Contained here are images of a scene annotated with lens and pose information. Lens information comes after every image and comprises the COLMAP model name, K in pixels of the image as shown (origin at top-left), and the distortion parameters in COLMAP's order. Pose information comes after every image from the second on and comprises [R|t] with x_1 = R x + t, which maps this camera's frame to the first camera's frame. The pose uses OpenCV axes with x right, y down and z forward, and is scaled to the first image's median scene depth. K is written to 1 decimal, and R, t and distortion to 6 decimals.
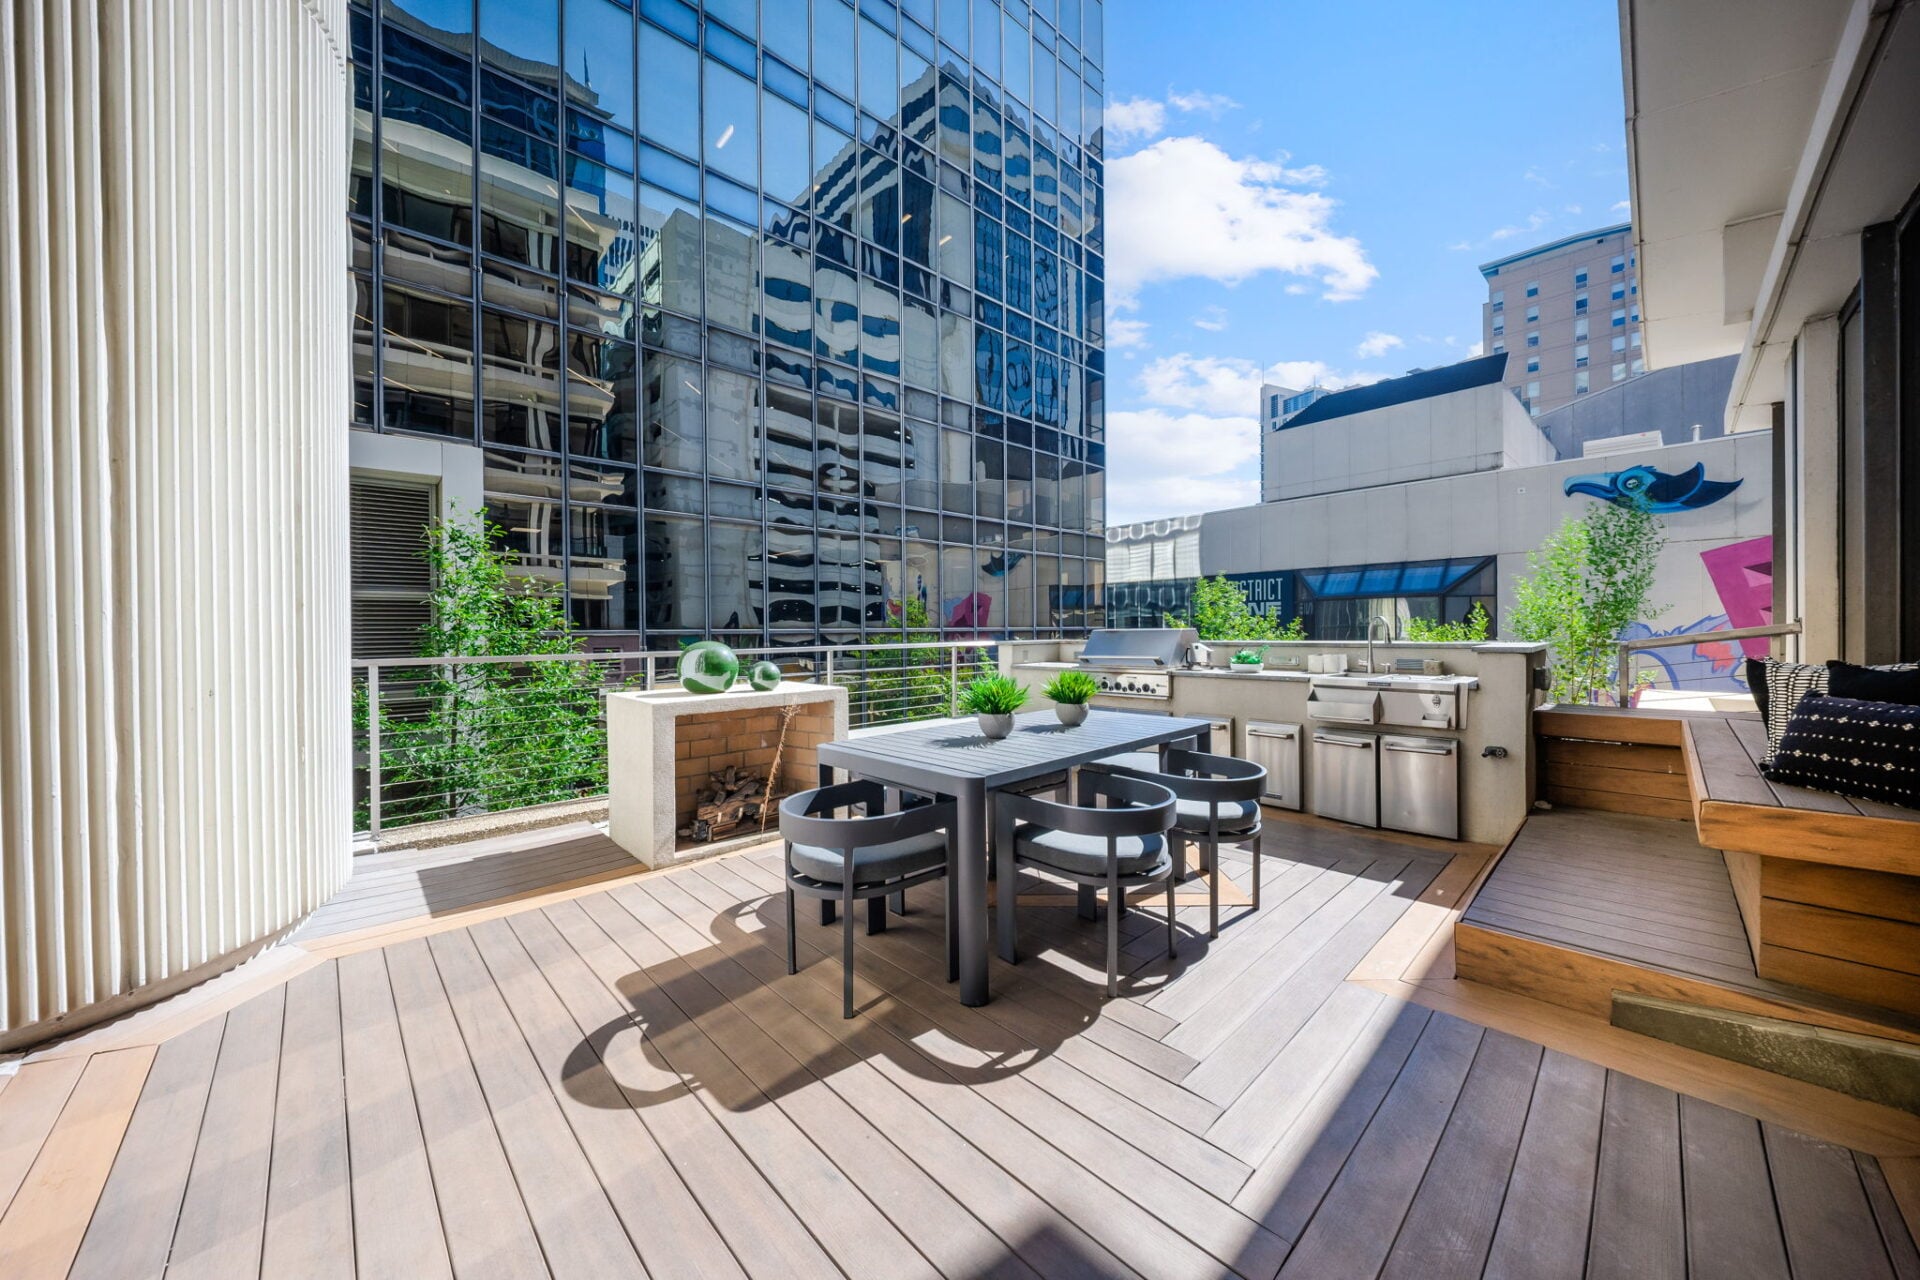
lens RADIAL K [[686.4, 0, 960.0], [0, 686.4, 640.0], [0, 0, 1]] dist [-0.001265, -0.000318]
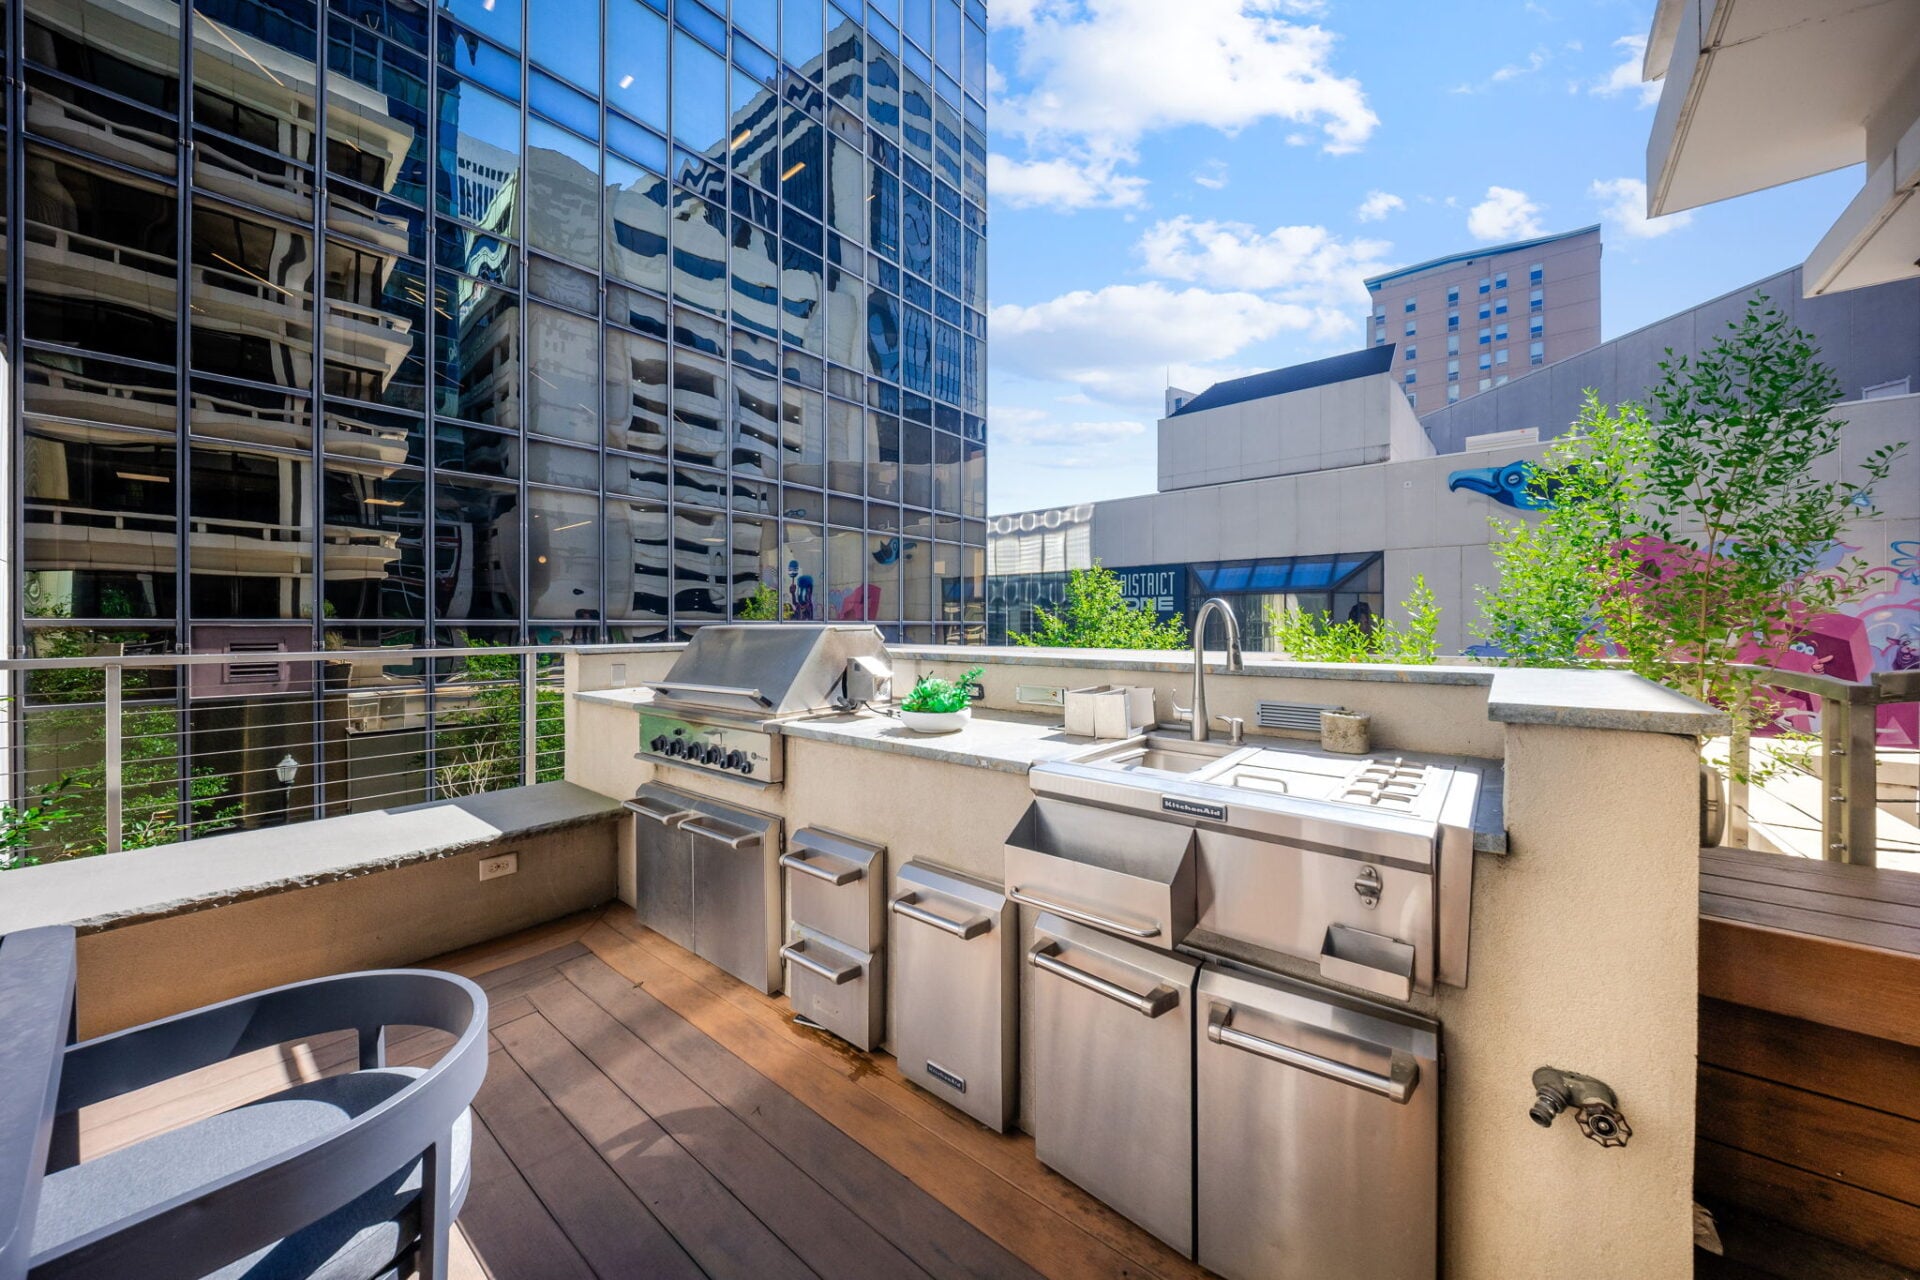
lens RADIAL K [[686.4, 0, 960.0], [0, 686.4, 640.0], [0, 0, 1]] dist [-0.001265, -0.000318]
pose [[0.992632, 0.005077, 0.121061, 0.068613], [-0.006097, 0.999949, 0.008057, -0.002155], [-0.121014, -0.008736, 0.992612, 0.103194]]
